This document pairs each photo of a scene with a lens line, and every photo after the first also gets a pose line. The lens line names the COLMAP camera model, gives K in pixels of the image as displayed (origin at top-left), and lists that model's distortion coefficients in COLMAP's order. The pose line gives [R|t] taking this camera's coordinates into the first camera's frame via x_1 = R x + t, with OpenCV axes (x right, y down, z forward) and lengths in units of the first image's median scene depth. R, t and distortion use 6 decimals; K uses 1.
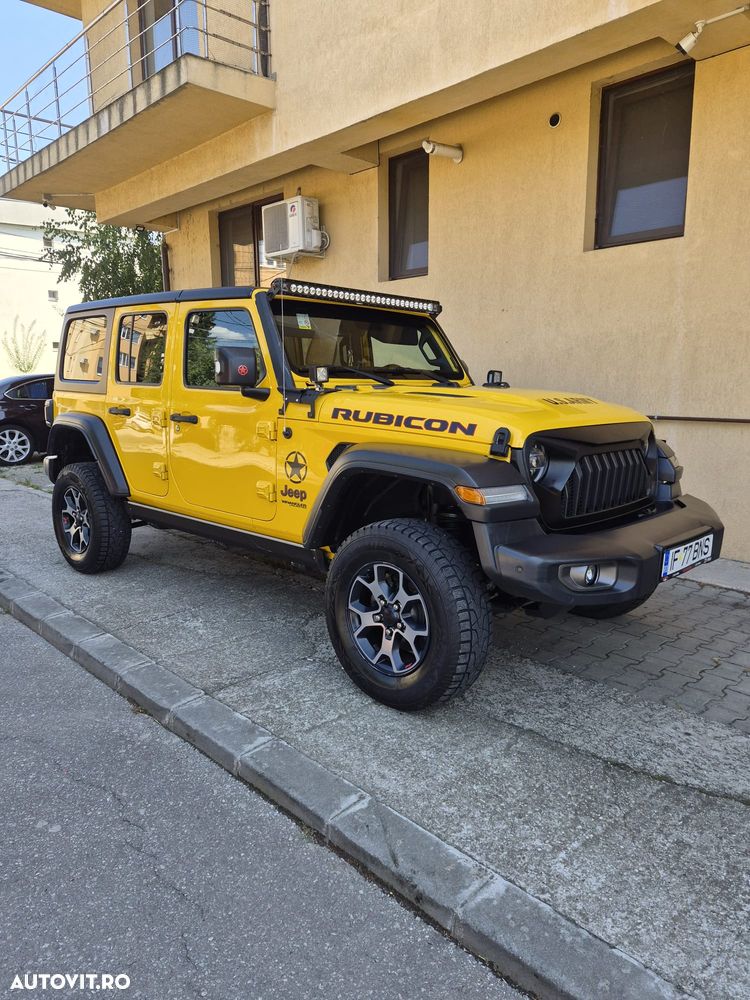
lens RADIAL K [[690.1, 0, 392.4], [0, 690.1, 489.6], [0, 0, 1]] dist [0.090201, -0.103767]
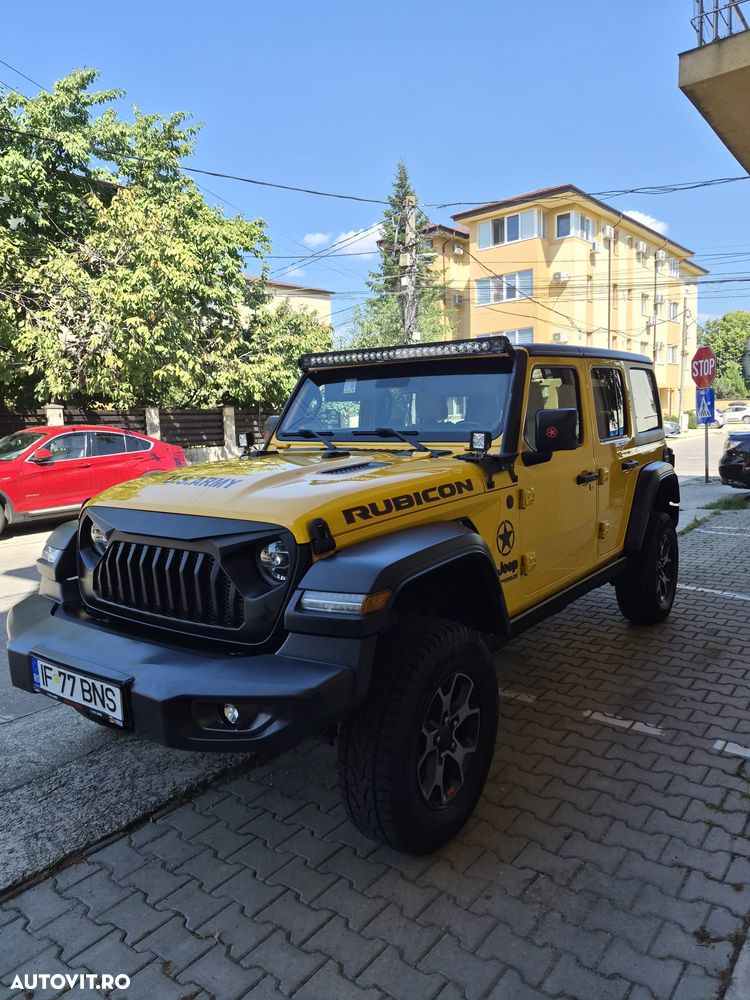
lens RADIAL K [[696.9, 0, 373.7], [0, 696.9, 491.6], [0, 0, 1]] dist [0.062475, -0.058223]
pose [[0.127613, 0.099682, -0.986802, 1.025467], [-0.124592, 0.988667, 0.083758, -0.194611], [0.983967, 0.112259, 0.138586, 0.999207]]
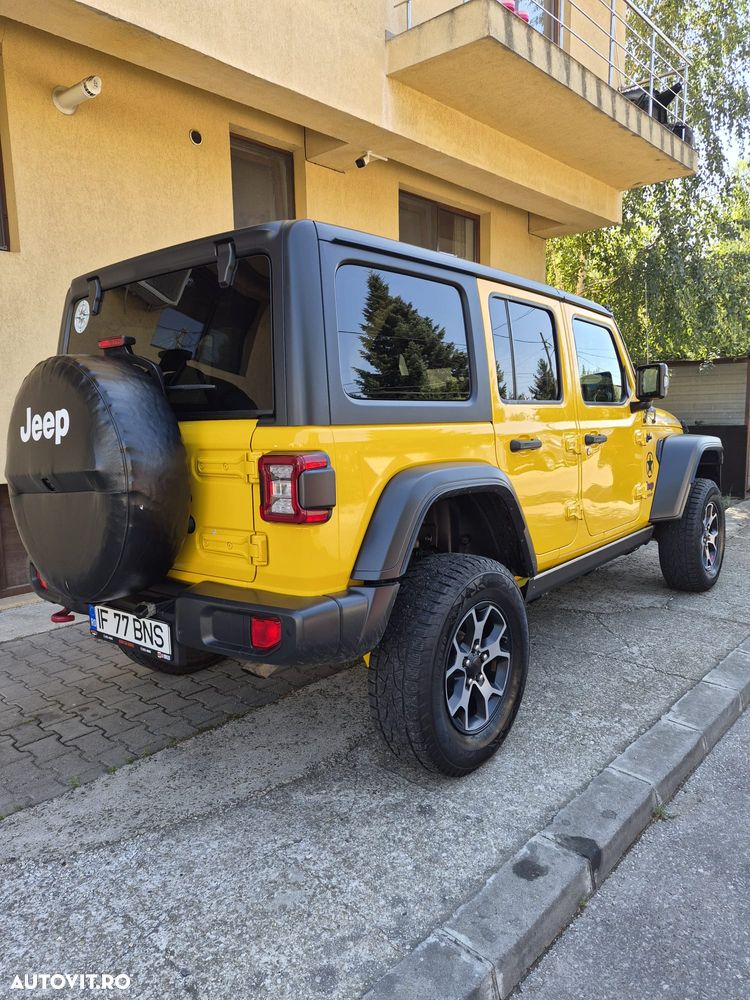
lens RADIAL K [[687.2, 0, 375.0], [0, 687.2, 500.0], [0, 0, 1]] dist [0.058188, -0.061280]
pose [[-0.059487, -0.127050, 0.990111, -1.303364], [0.183378, 0.973597, 0.135949, -0.221908], [-0.981241, 0.189652, -0.034618, 1.490541]]
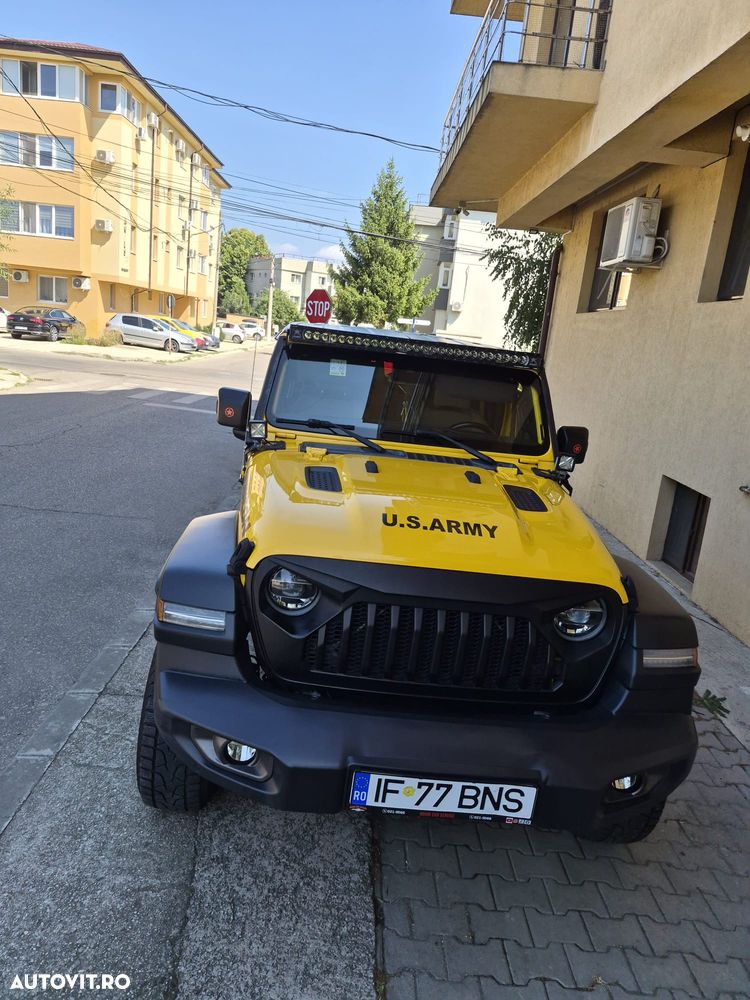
lens RADIAL K [[698.2, 0, 370.3], [0, 698.2, 494.2], [0, 0, 1]] dist [0.057874, -0.056048]
pose [[0.719888, 0.231519, -0.654340, 0.624749], [-0.213249, 0.970908, 0.108916, -0.205871], [0.660520, 0.061130, 0.748316, 0.359305]]
